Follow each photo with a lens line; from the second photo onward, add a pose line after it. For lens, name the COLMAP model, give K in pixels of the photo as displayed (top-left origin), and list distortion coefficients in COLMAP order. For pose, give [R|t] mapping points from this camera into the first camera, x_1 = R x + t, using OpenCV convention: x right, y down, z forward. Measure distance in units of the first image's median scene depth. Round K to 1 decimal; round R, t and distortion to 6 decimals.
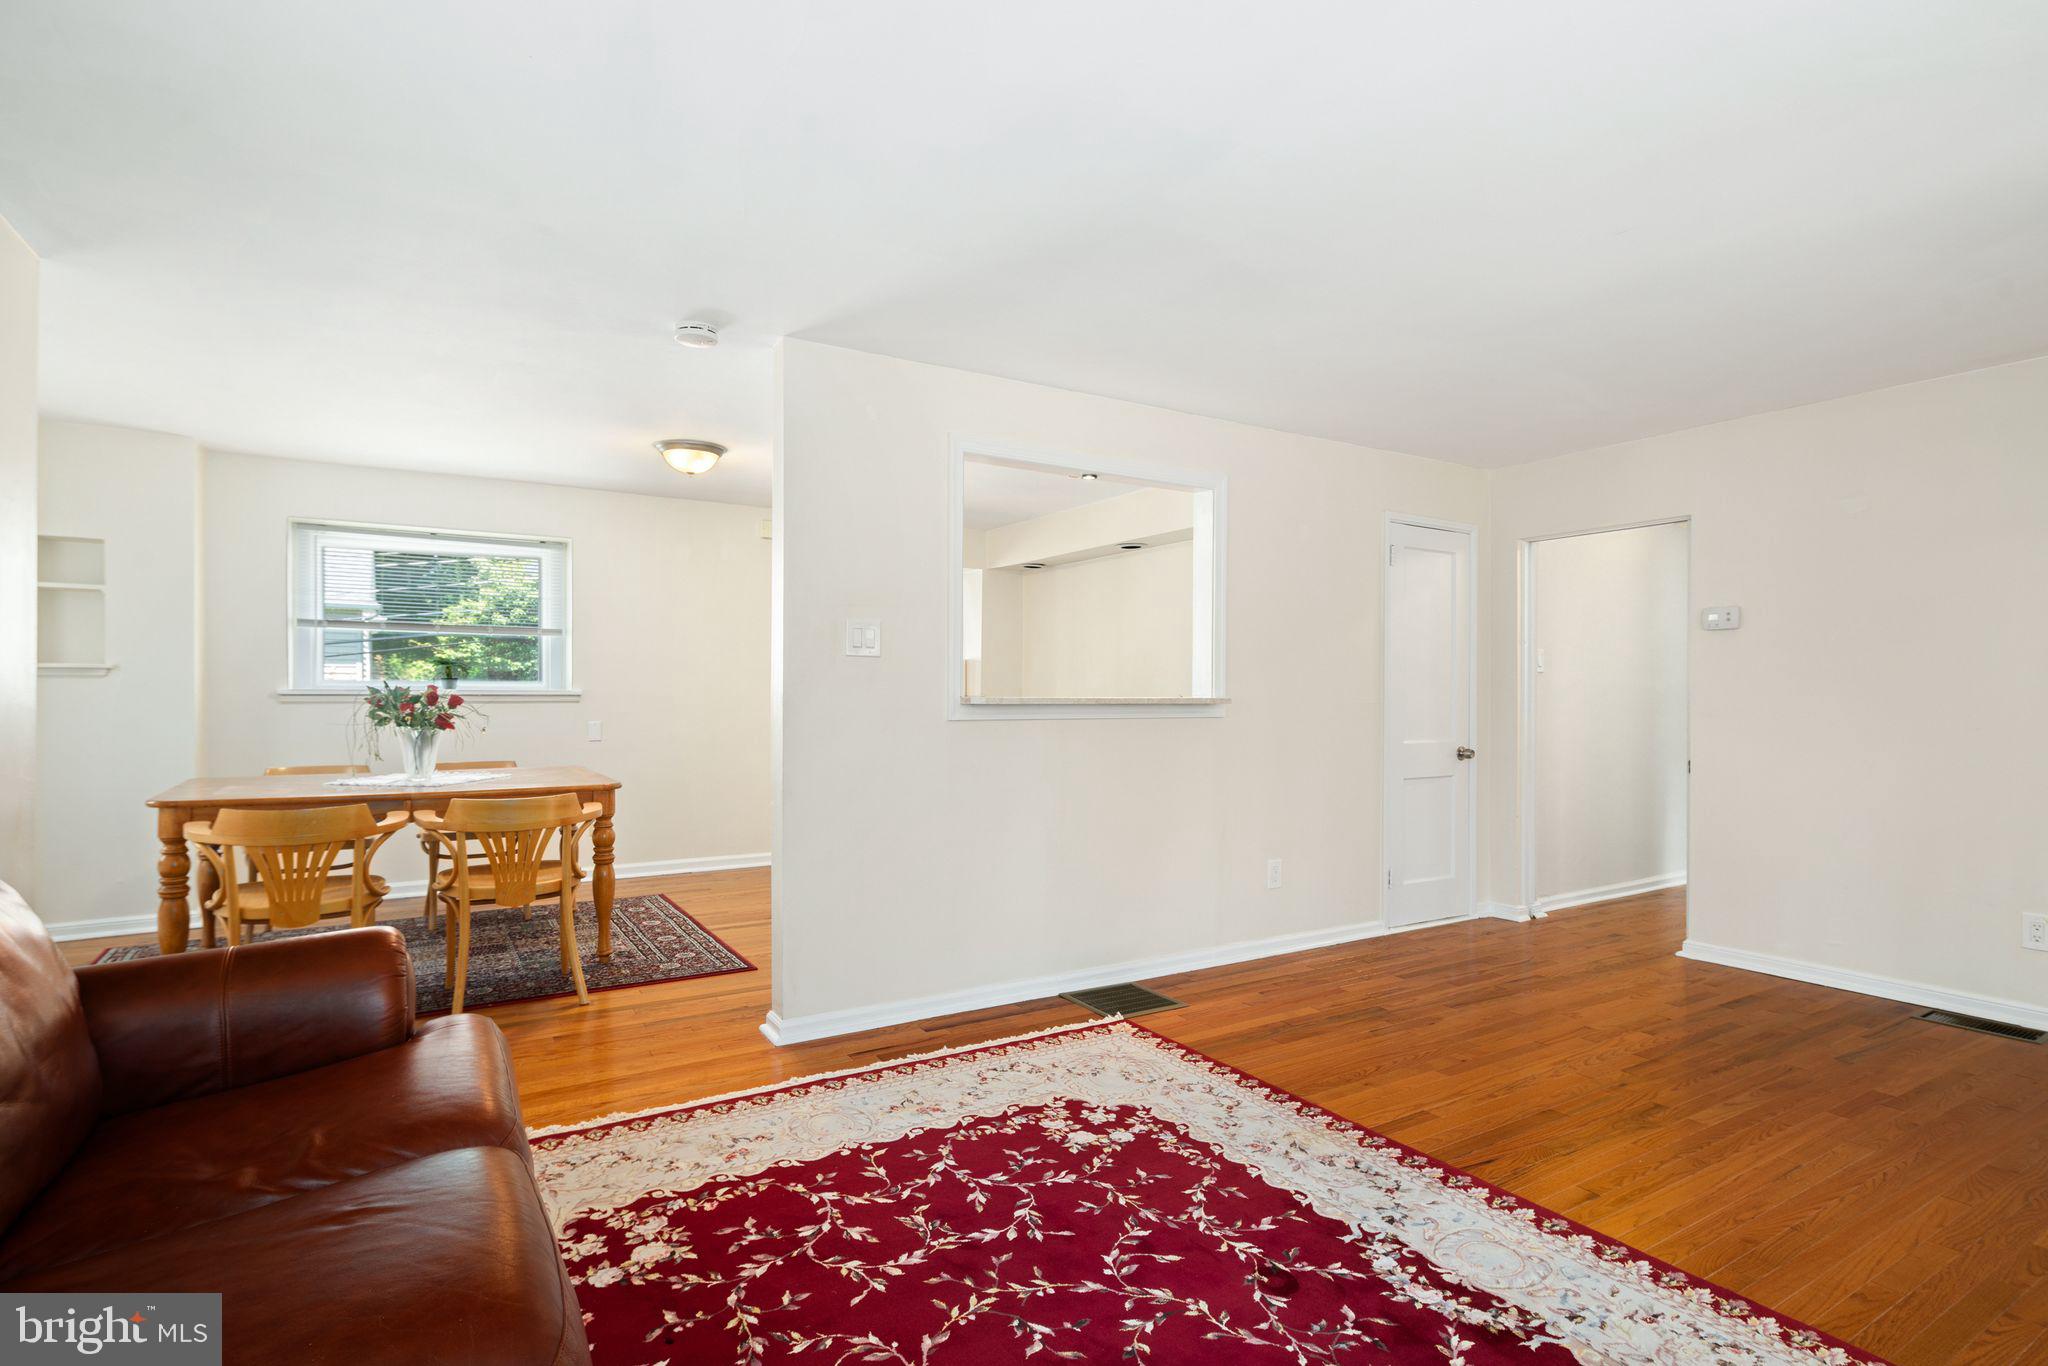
lens RADIAL K [[1002.2, 0, 1021.0], [0, 1002.2, 683.9], [0, 0, 1]] dist [0.004181, -0.003160]
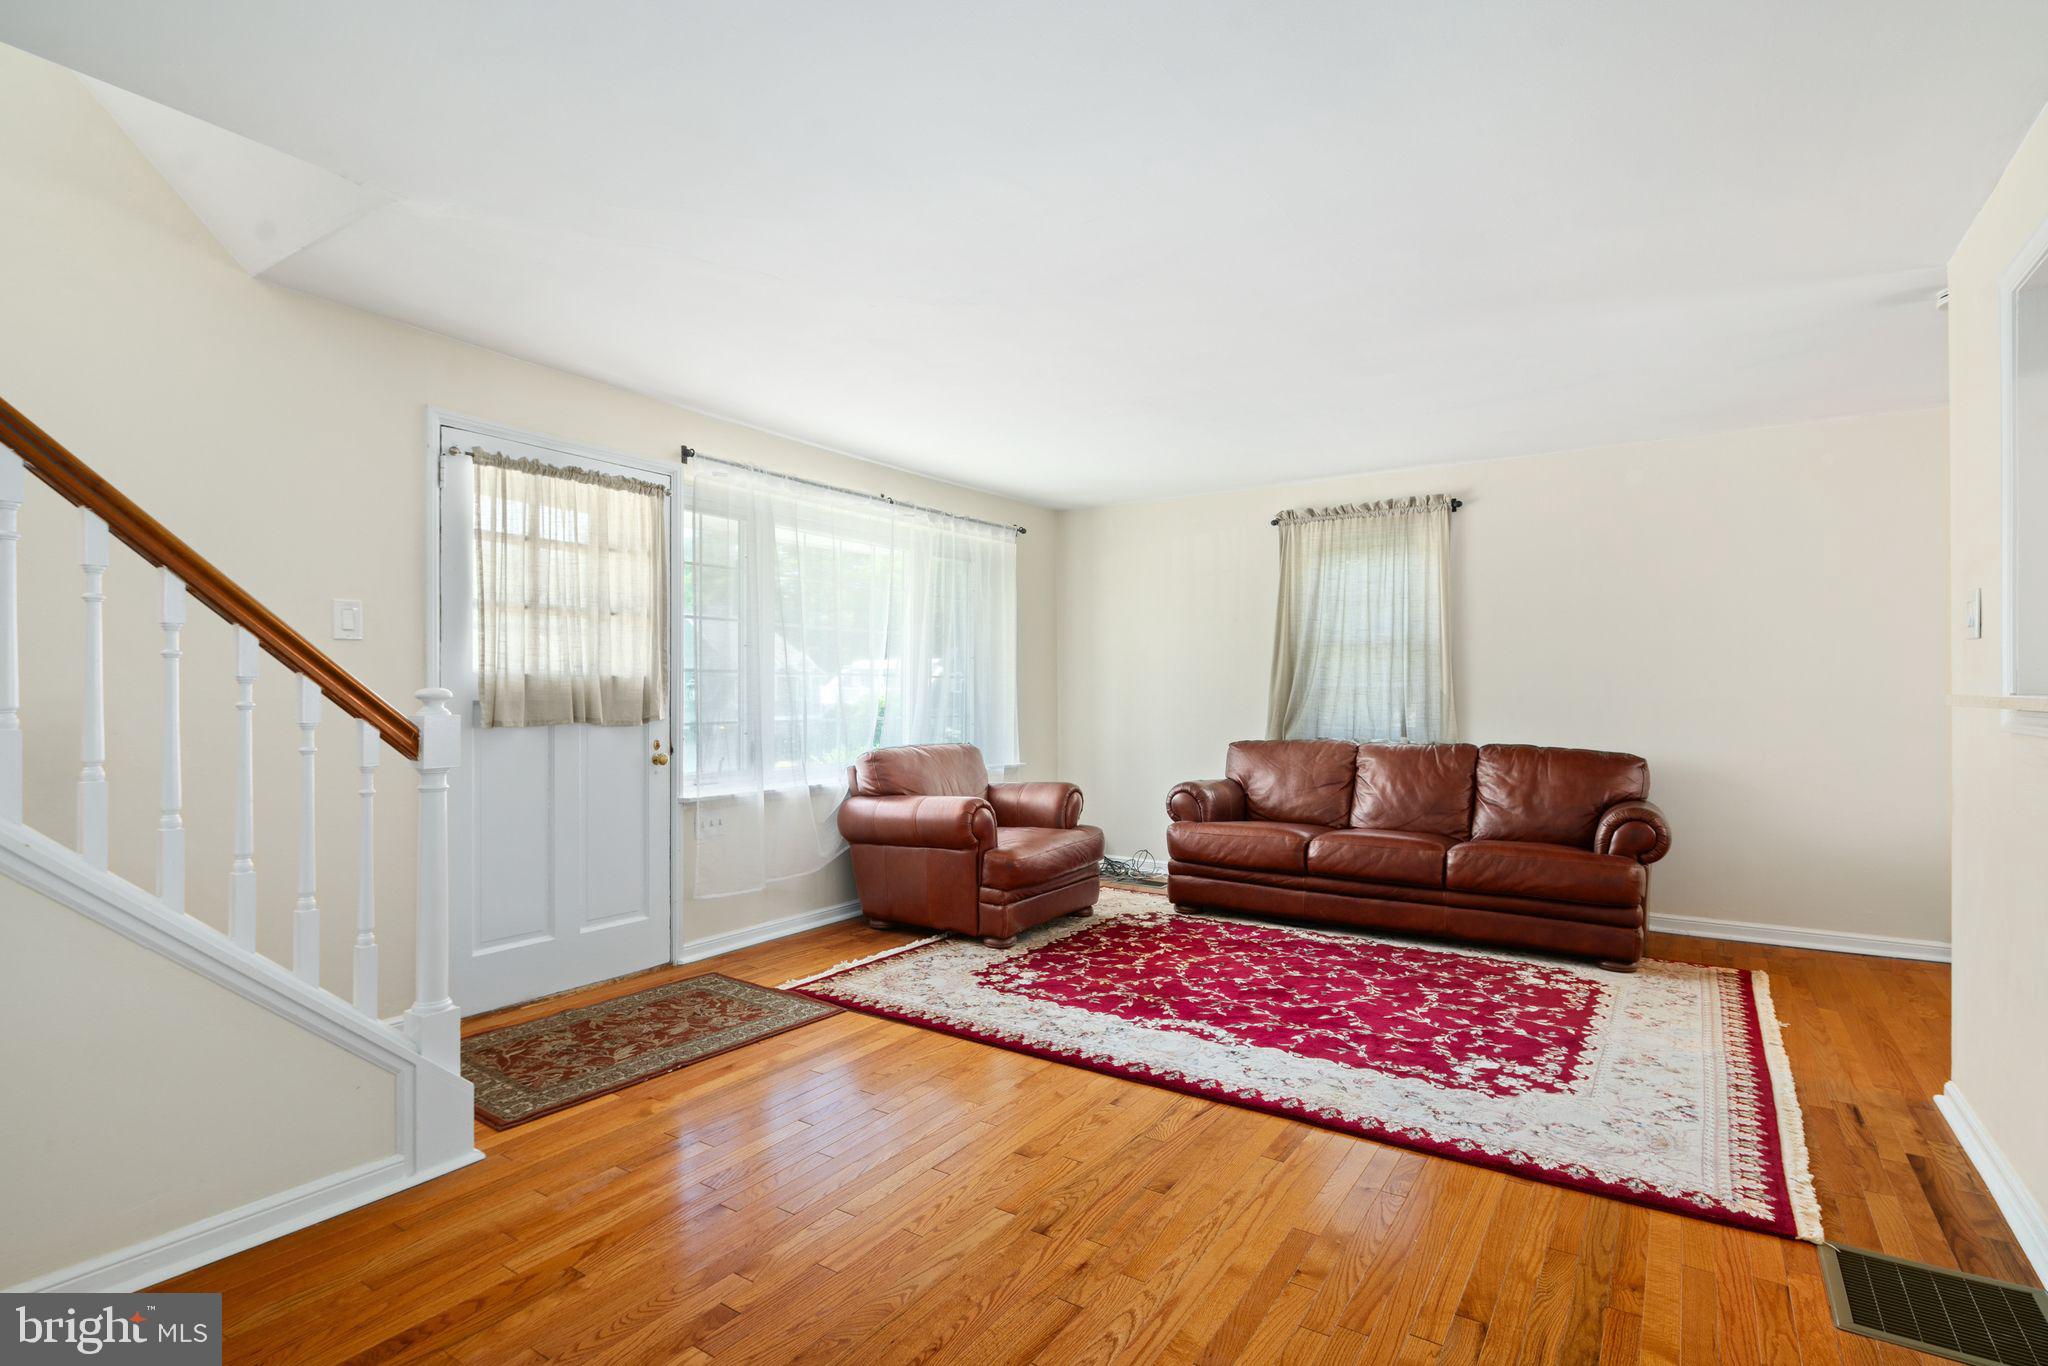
lens RADIAL K [[1002.2, 0, 1016.2], [0, 1002.2, 687.2], [0, 0, 1]] dist [0.004181, -0.003160]
pose [[-0.907526, -0.004928, -0.419967, 1.173400], [0.001214, 0.999896, -0.014356, 0.022187], [0.419994, -0.013538, -0.907426, 2.029498]]
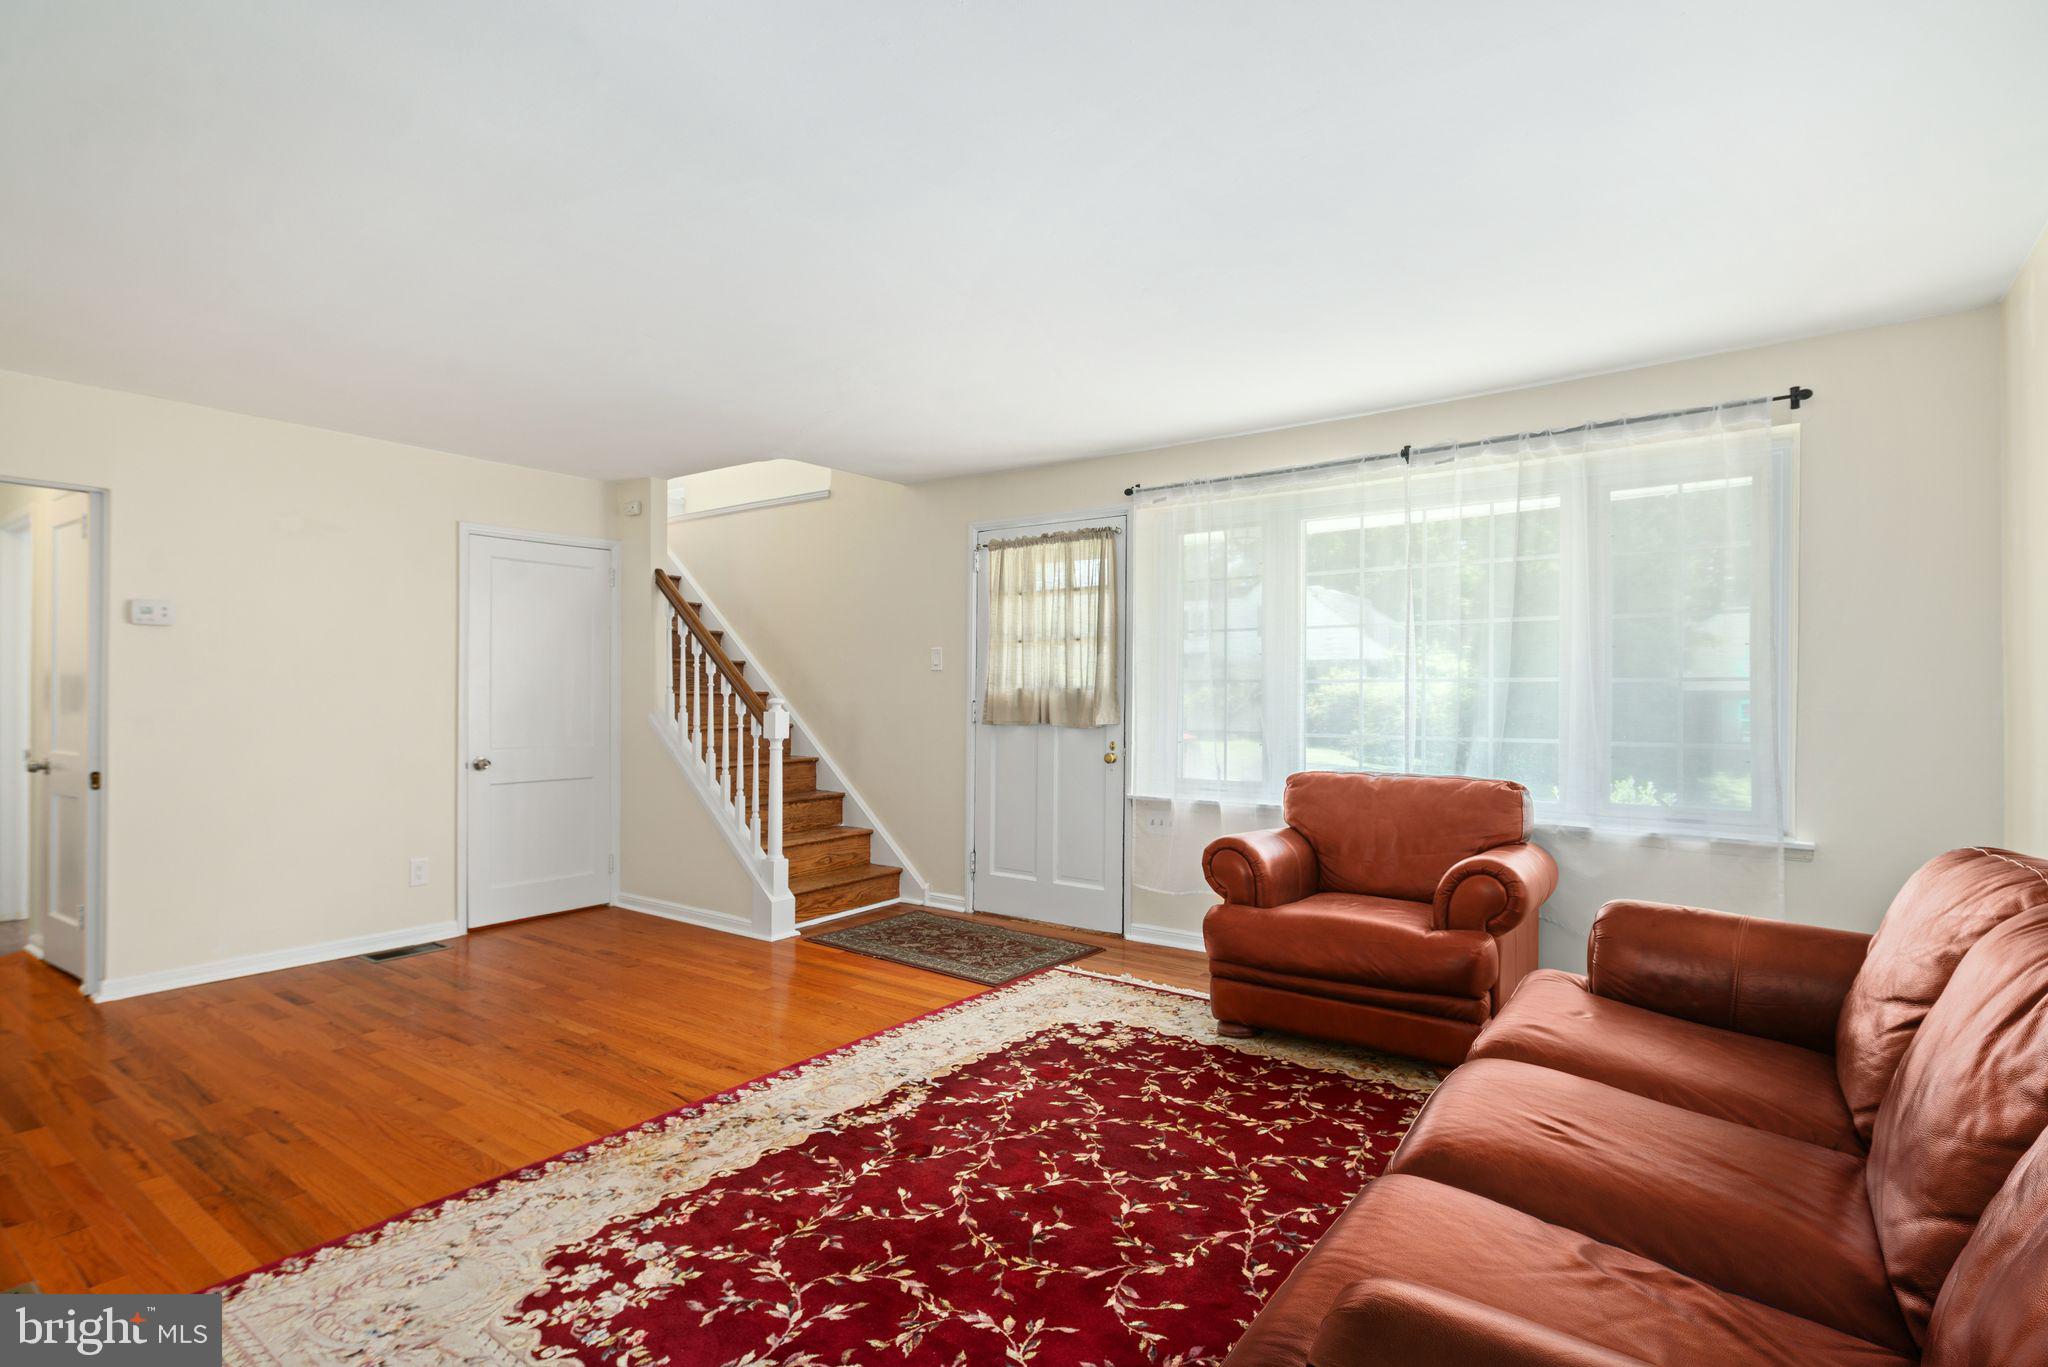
lens RADIAL K [[1002.2, 0, 1026.2], [0, 1002.2, 701.5], [0, 0, 1]] dist [0.004181, -0.003160]
pose [[-0.378452, -0.008006, 0.925586, -0.837378], [-0.013997, 0.999898, 0.002926, 0.000053], [-0.925515, -0.011848, -0.378525, 1.130527]]
